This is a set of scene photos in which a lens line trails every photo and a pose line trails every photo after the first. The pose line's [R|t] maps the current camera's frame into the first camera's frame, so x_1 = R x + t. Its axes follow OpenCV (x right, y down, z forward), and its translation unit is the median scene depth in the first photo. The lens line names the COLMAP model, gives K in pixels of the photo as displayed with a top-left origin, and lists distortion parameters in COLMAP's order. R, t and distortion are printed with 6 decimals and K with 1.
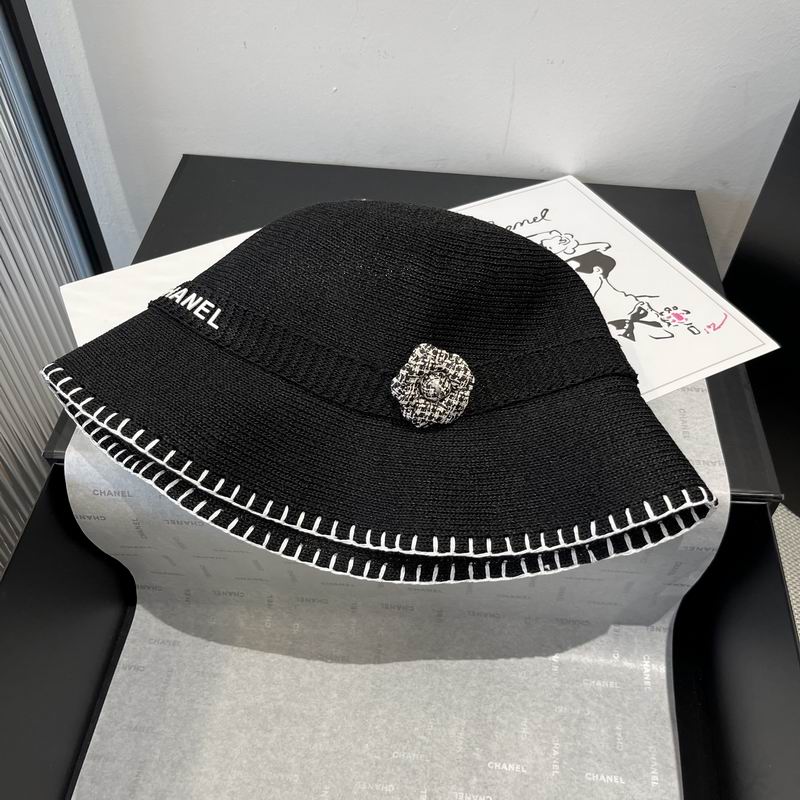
lens RADIAL K [[856.8, 0, 402.3], [0, 856.8, 407.7], [0, 0, 1]] dist [0.020816, 0.000000]
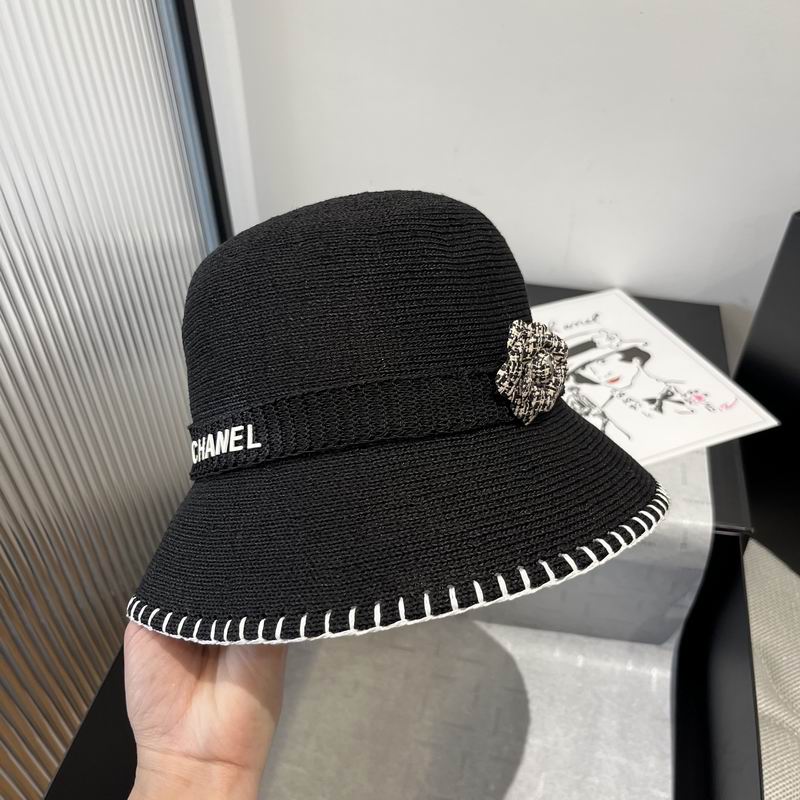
lens RADIAL K [[856.8, 0, 393.3], [0, 856.8, 411.5], [0, 0, 1]] dist [0.020816, 0.000000]
pose [[0.991198, 0.070284, -0.112190, 0.025413], [-0.083400, 0.989641, -0.116856, 0.101885], [0.102815, 0.125184, 0.986792, -0.315153]]
